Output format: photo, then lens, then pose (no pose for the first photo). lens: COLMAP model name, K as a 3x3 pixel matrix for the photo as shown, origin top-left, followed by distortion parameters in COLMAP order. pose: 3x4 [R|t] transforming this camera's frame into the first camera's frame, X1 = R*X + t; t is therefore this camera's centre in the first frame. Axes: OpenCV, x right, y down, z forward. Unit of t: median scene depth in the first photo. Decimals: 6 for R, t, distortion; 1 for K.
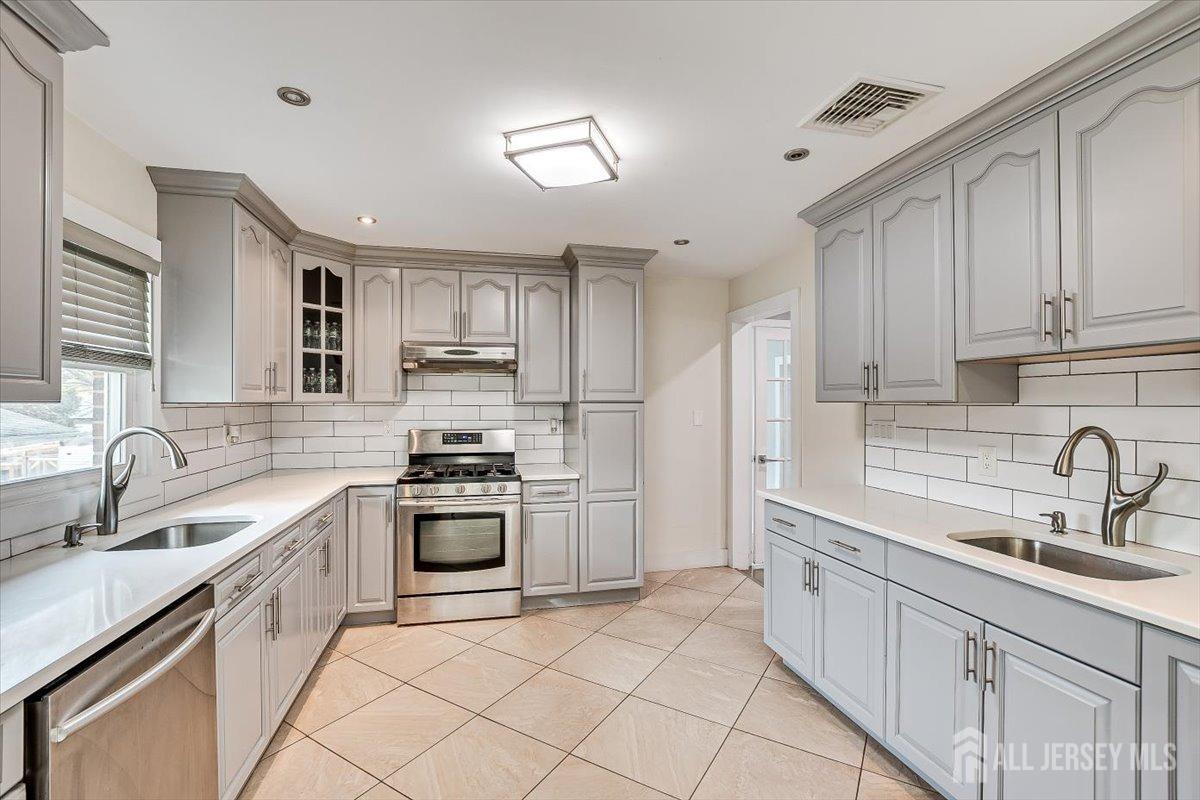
lens RADIAL K [[525.0, 0, 592.5], [0, 525.0, 404.2], [0, 0, 1]] dist [-0.021861, 0.003085]
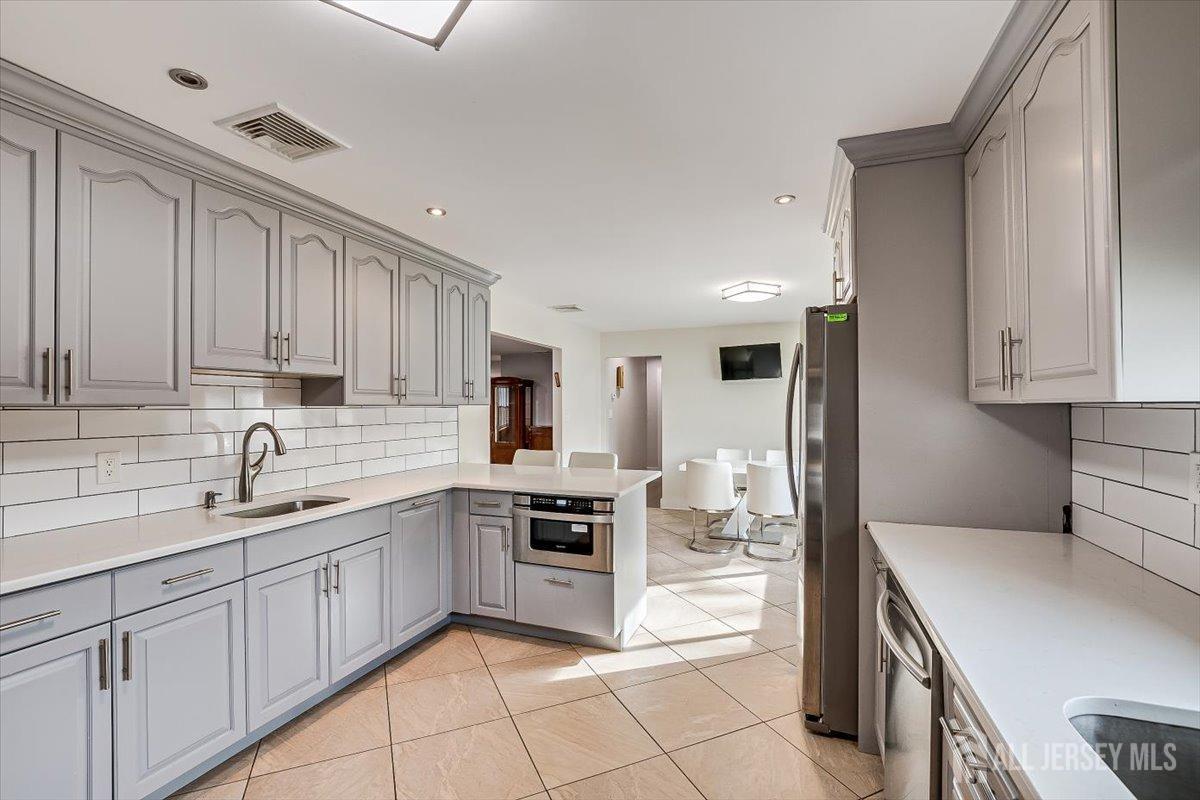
lens RADIAL K [[525.0, 0, 594.6], [0, 525.0, 406.3], [0, 0, 1]] dist [-0.021861, 0.003085]
pose [[-0.831354, 0.002815, 0.555737, -0.349983], [0.003874, 0.999992, 0.000731, -0.000746], [-0.555730, 0.002760, -0.831358, 0.883622]]
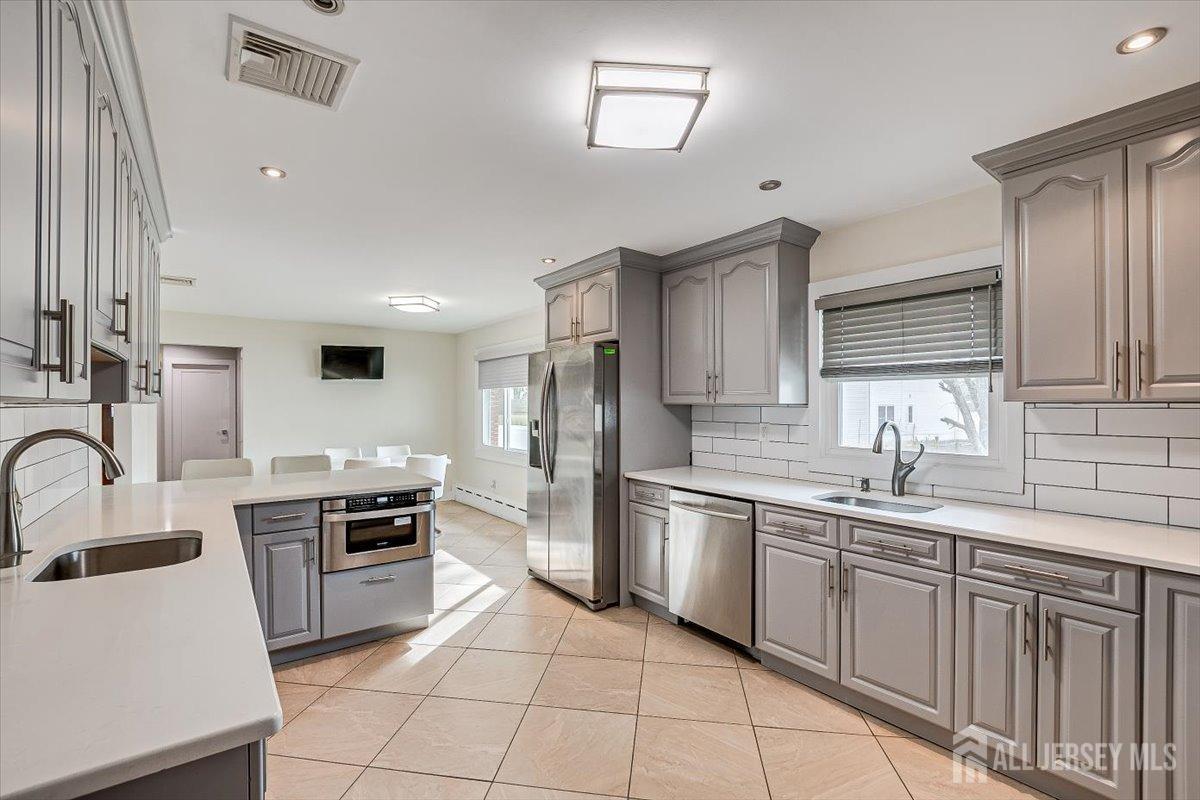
lens RADIAL K [[525.0, 0, 597.8], [0, 525.0, 403.2], [0, 0, 1]] dist [-0.021861, 0.003085]
pose [[-0.912279, -0.000124, -0.409568, 0.238203], [0.000988, 0.999996, -0.002503, -0.000494], [0.409567, -0.002688, -0.912276, 1.155367]]
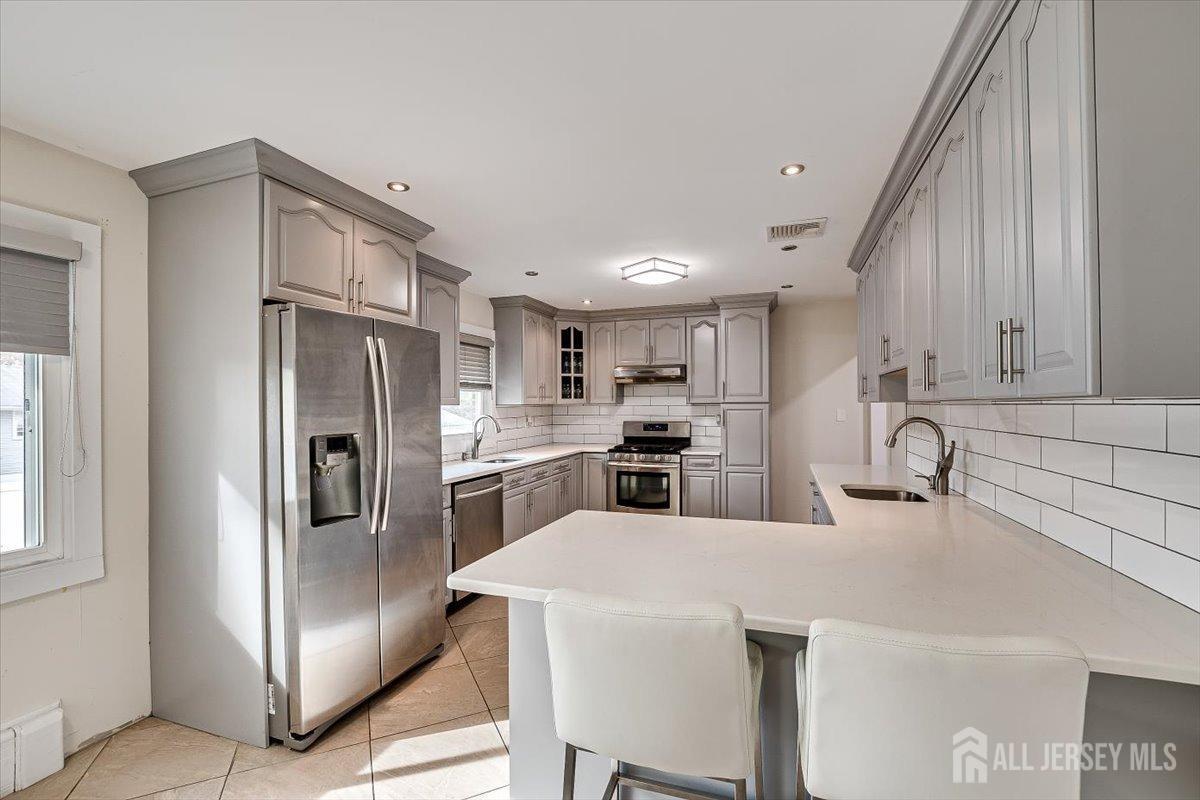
lens RADIAL K [[525.0, 0, 594.5], [0, 525.0, 403.6], [0, 0, 1]] dist [-0.021861, 0.003085]
pose [[0.843212, -0.005889, -0.537549, 0.510348], [0.004760, 0.999983, -0.003489, 0.001223], [0.537560, 0.000383, 0.843226, -0.461353]]
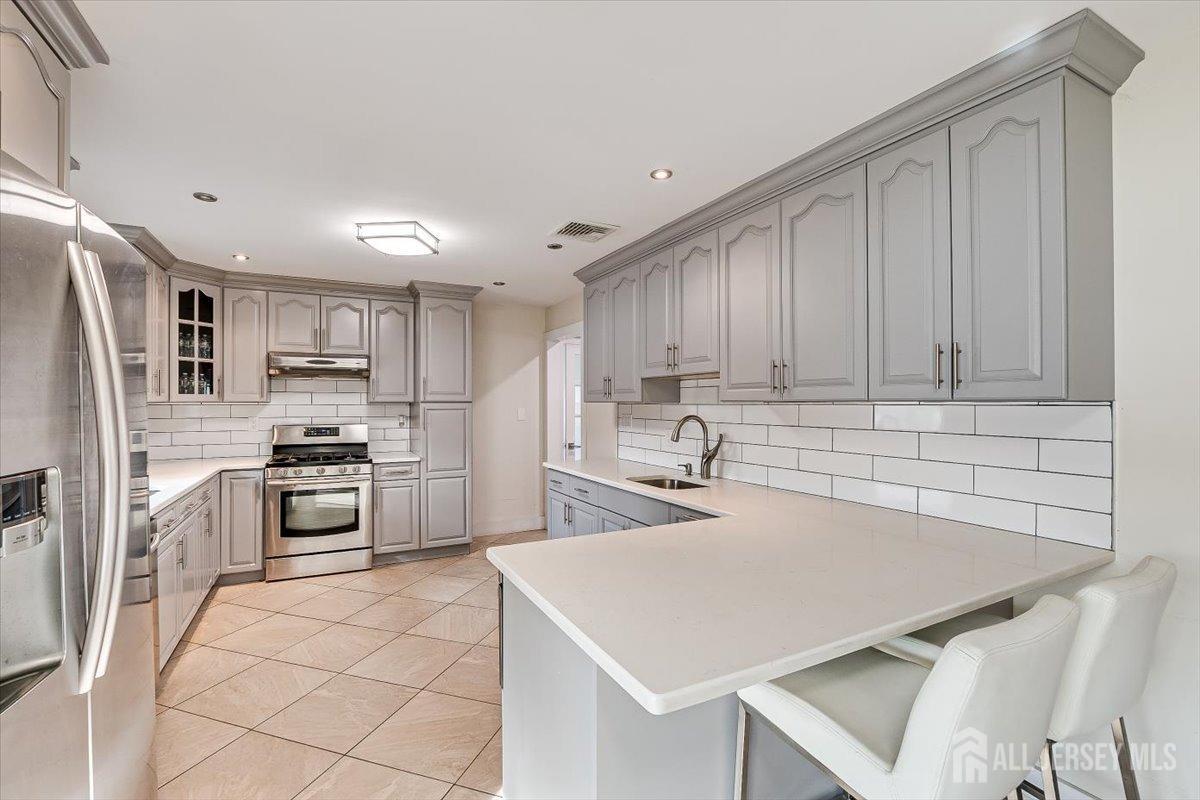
lens RADIAL K [[525.0, 0, 593.2], [0, 525.0, 402.9], [0, 0, 1]] dist [-0.021861, 0.003085]
pose [[0.969003, 0.000229, 0.247048, 0.075661], [0.000183, 0.999999, -0.001647, 0.000641], [-0.247048, 0.001641, 0.969002, -0.393704]]
